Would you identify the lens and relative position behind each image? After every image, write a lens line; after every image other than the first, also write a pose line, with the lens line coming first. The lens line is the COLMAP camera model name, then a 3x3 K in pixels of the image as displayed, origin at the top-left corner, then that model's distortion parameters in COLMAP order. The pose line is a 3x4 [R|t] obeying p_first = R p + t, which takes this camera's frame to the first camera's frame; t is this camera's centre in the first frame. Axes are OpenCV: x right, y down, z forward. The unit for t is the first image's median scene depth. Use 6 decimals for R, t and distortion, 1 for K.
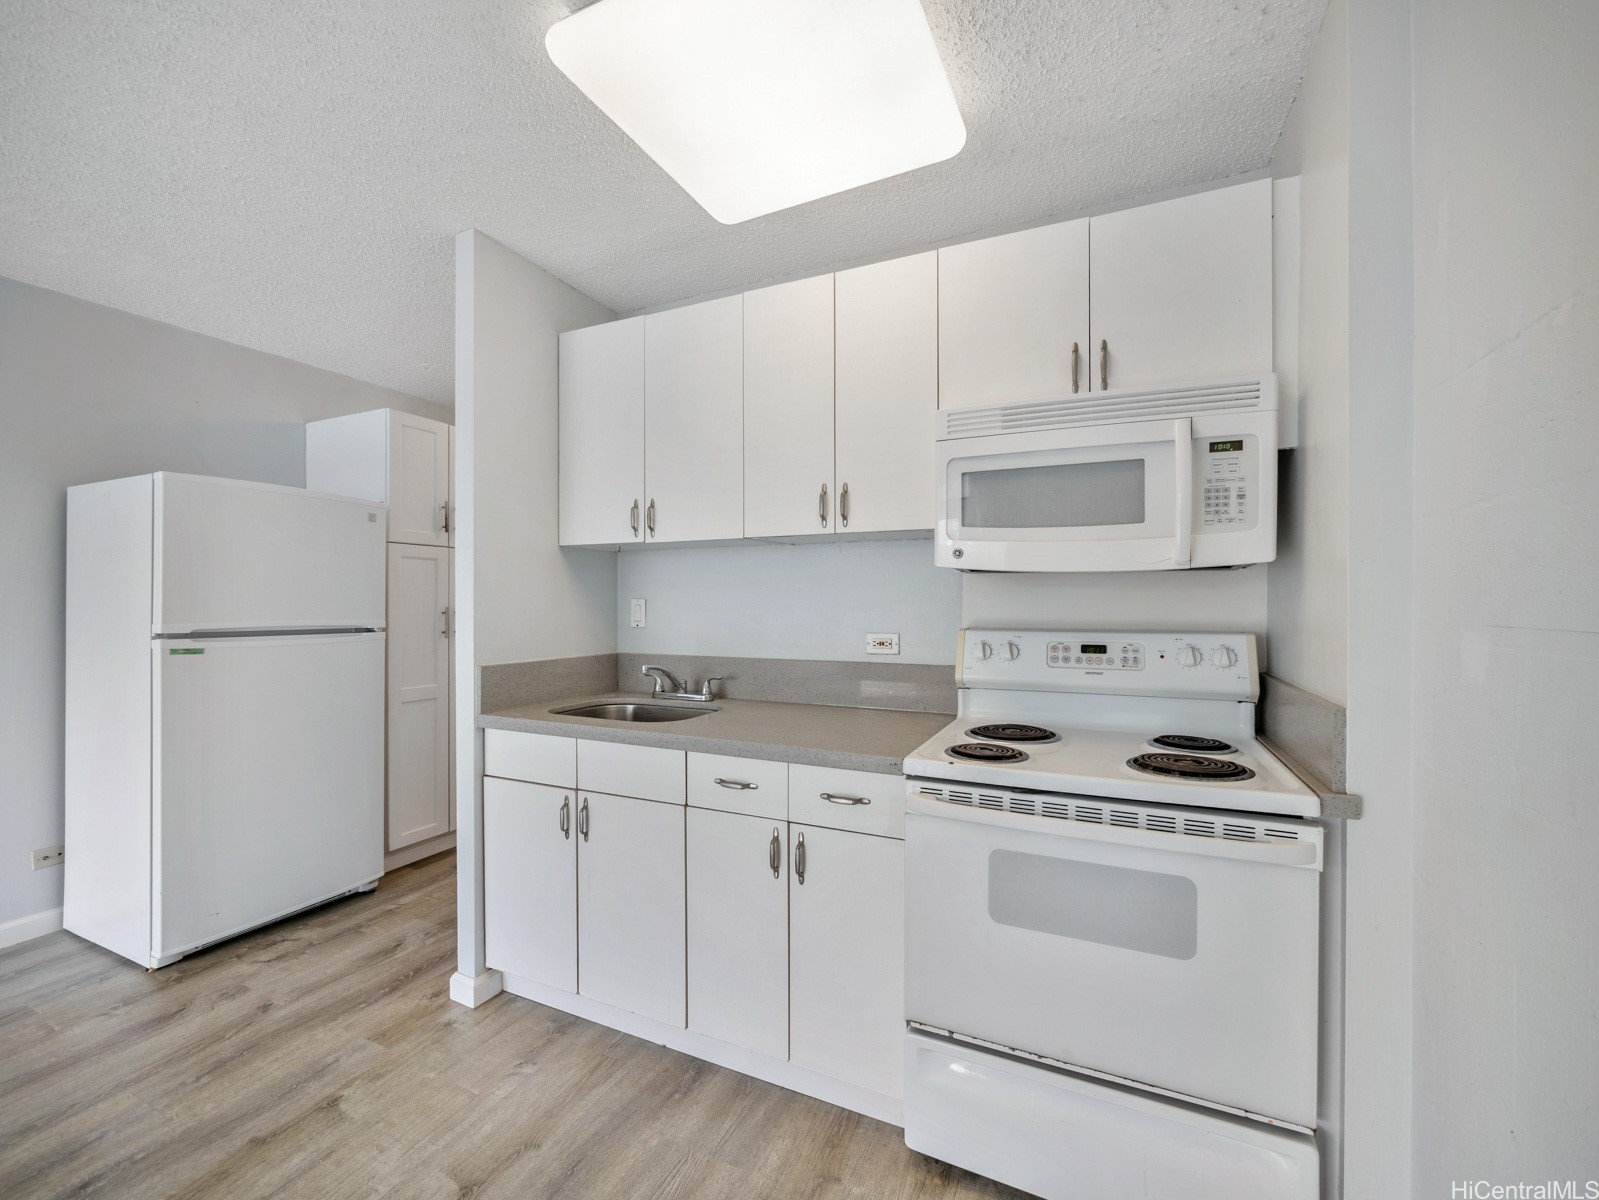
lens RADIAL K [[663.9, 0, 808.0], [0, 663.9, 607.1], [0, 0, 1]] dist [-0.007522, 0.000242]
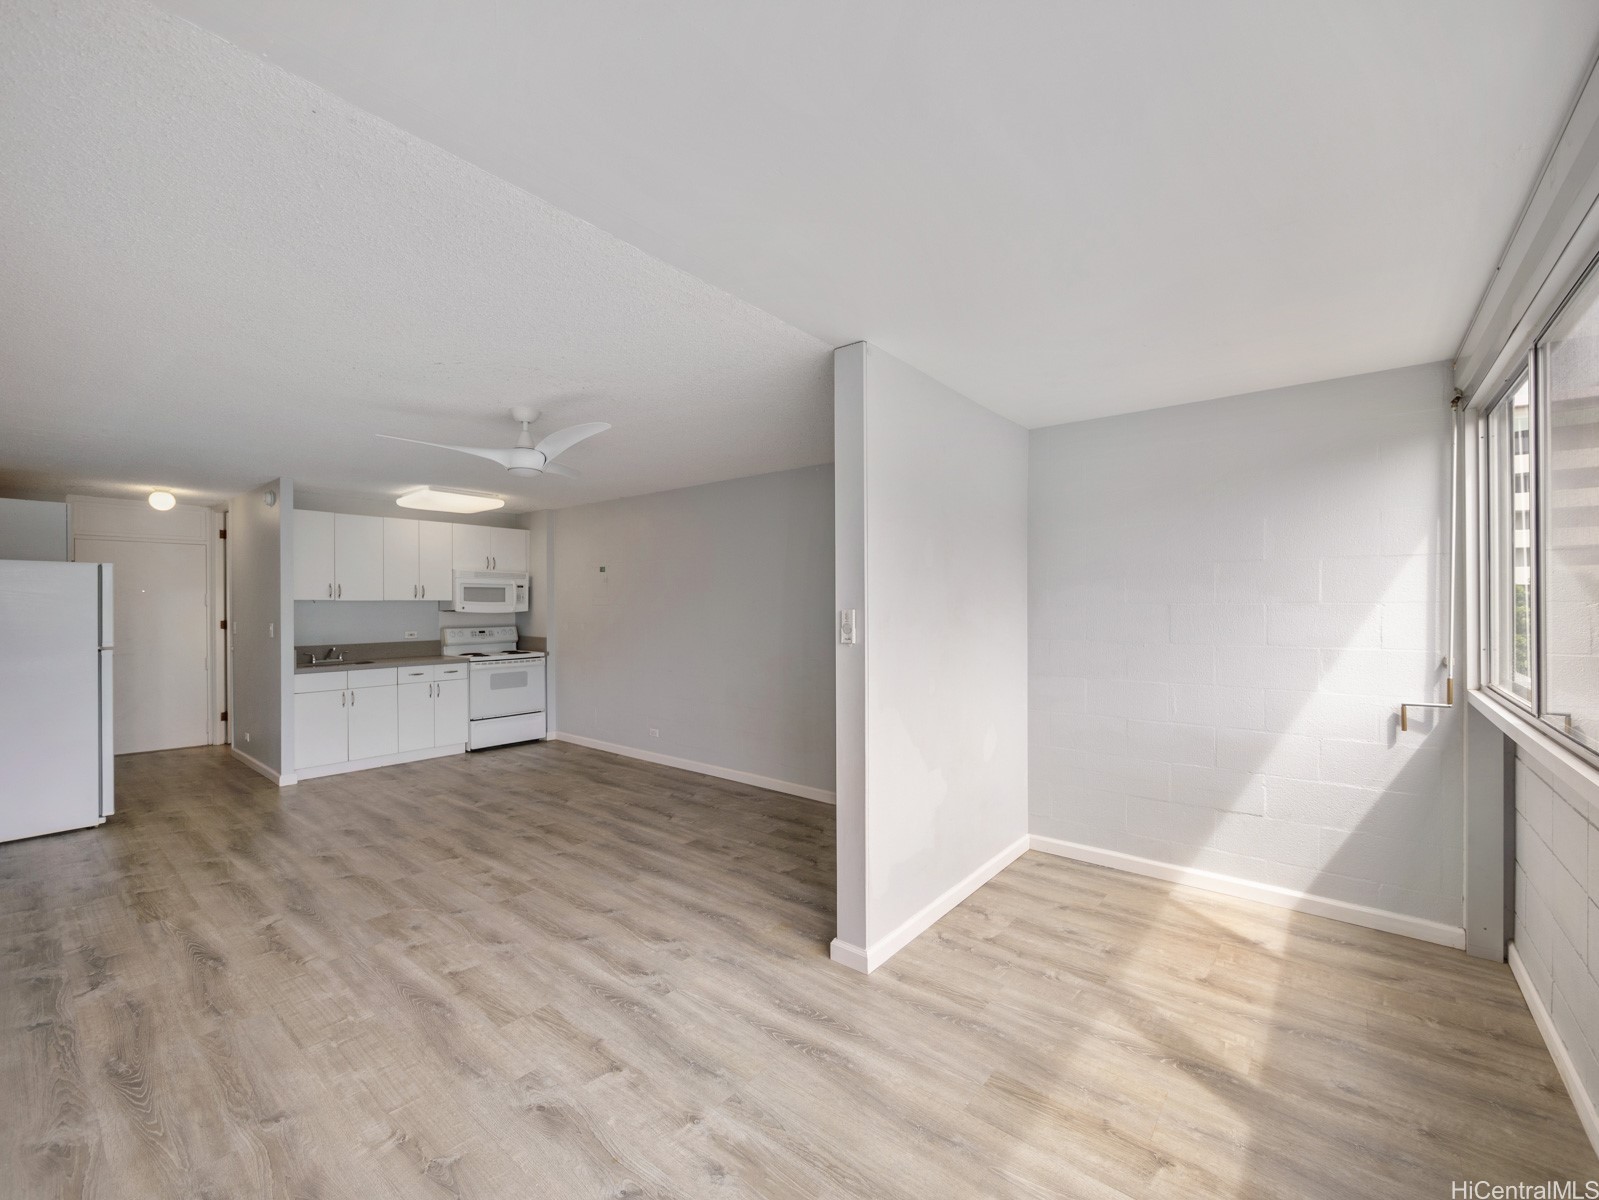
lens RADIAL K [[663.9, 0, 802.1], [0, 663.9, 604.2], [0, 0, 1]] dist [-0.007522, 0.000242]
pose [[0.250141, -0.001615, 0.968208, -2.810415], [0.011943, 0.999928, -0.001417, -0.068712], [-0.968136, 0.011918, 0.250142, -1.740849]]
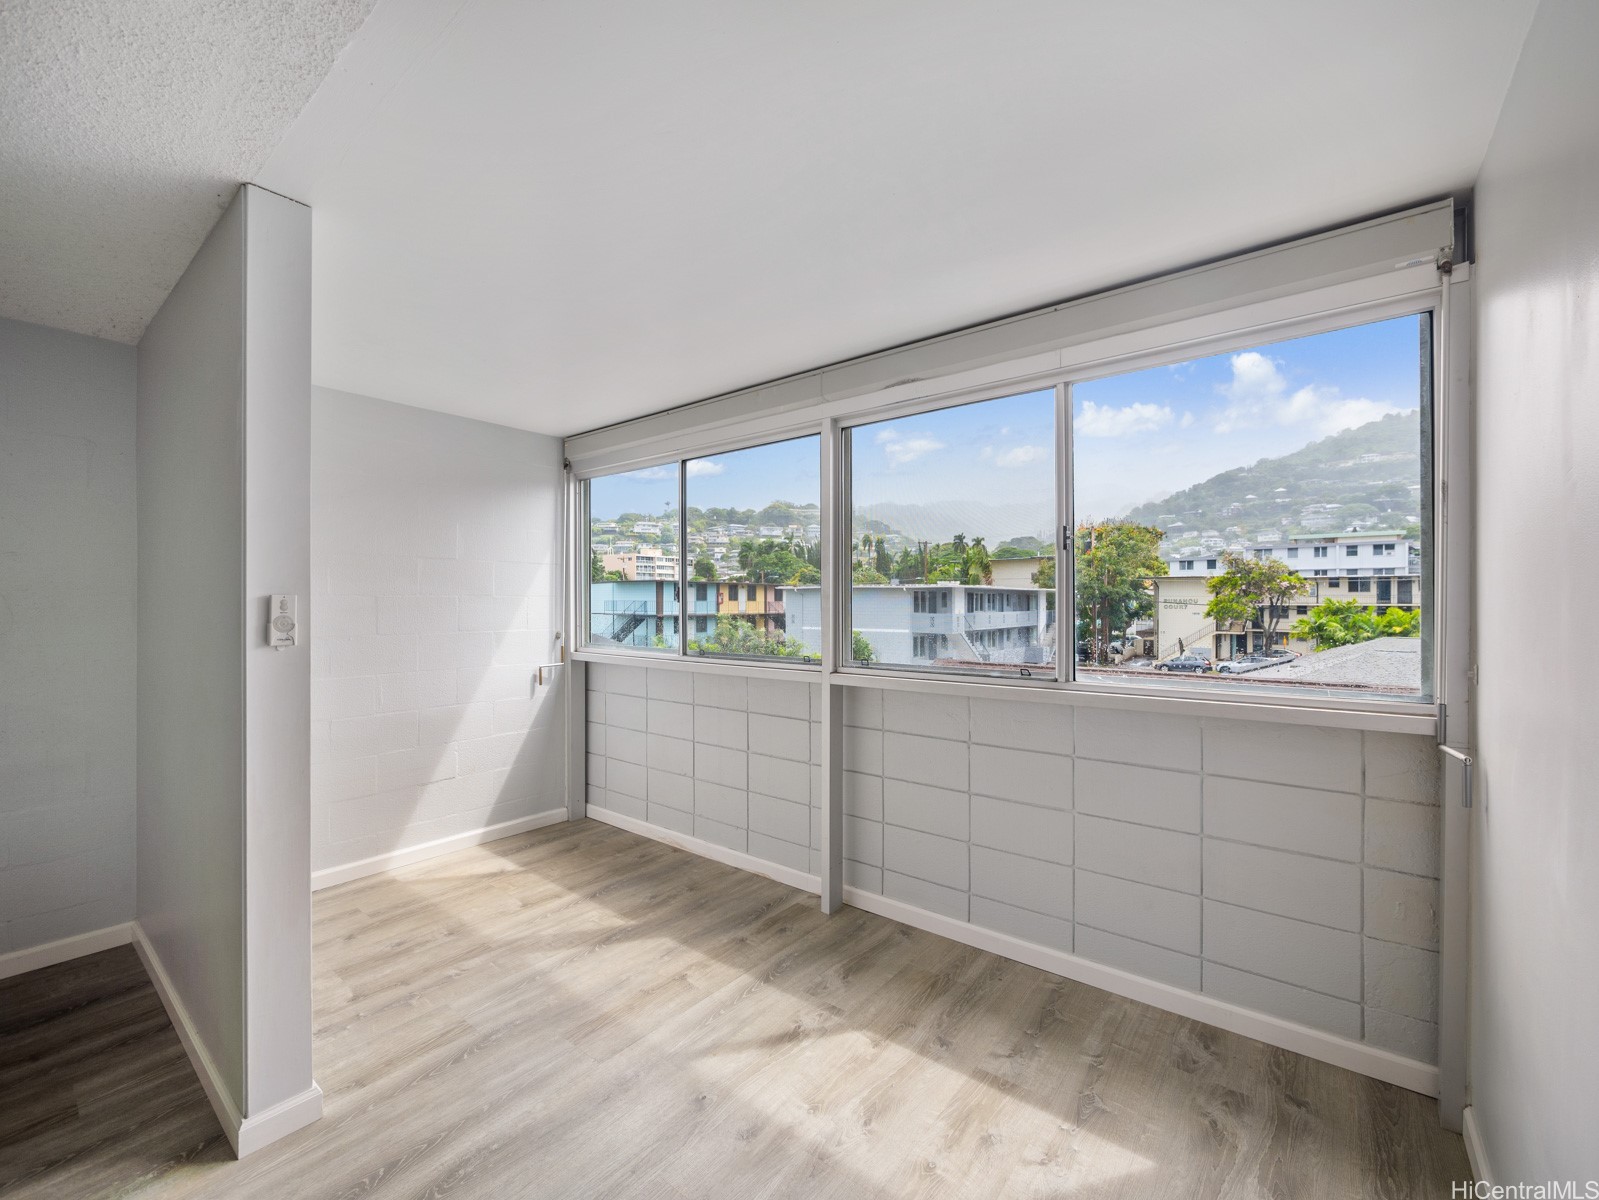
lens RADIAL K [[663.9, 0, 796.6], [0, 663.9, 602.4], [0, 0, 1]] dist [-0.007522, 0.000242]
pose [[-0.970527, -0.000340, 0.240992, -2.335356], [0.001710, 0.999964, 0.008297, -0.053415], [-0.240986, 0.008465, -0.970492, -0.742185]]
